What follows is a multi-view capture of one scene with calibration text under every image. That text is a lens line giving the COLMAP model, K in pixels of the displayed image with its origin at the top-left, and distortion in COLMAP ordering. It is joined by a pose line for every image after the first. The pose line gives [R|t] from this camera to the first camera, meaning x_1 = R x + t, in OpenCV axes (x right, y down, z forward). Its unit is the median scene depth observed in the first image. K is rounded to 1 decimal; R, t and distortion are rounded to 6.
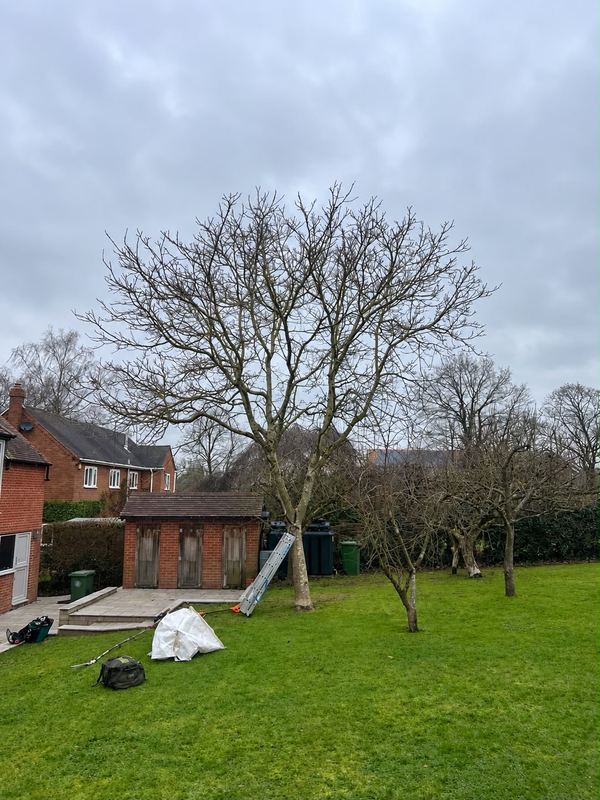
lens RADIAL K [[634.7, 0, 276.4], [0, 634.7, 390.0], [0, 0, 1]] dist [0.075161, -0.086084]
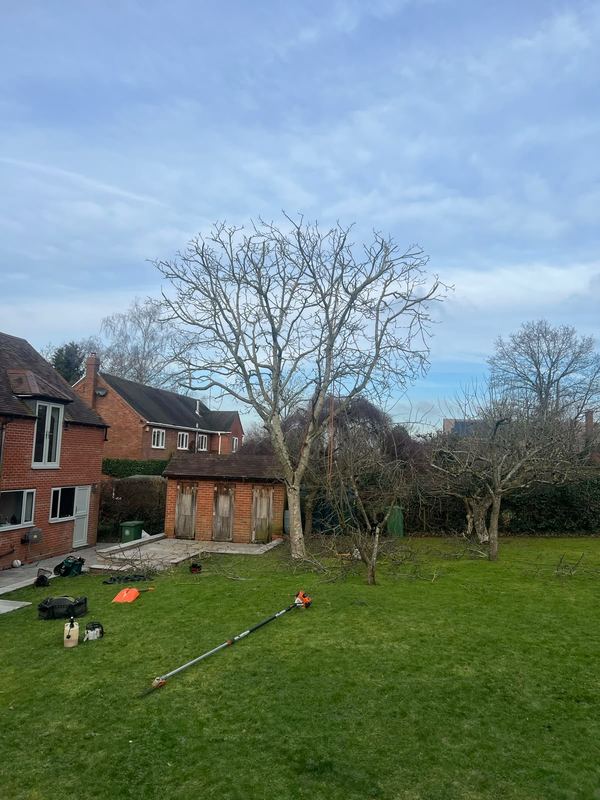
lens RADIAL K [[634.7, 0, 276.4], [0, 634.7, 390.0], [0, 0, 1]] dist [0.075161, -0.086084]
pose [[0.985969, 0.011924, -0.166503, 0.127863], [-0.003055, 0.998567, 0.053423, -0.008144], [0.166902, -0.052165, 0.984593, -0.048600]]
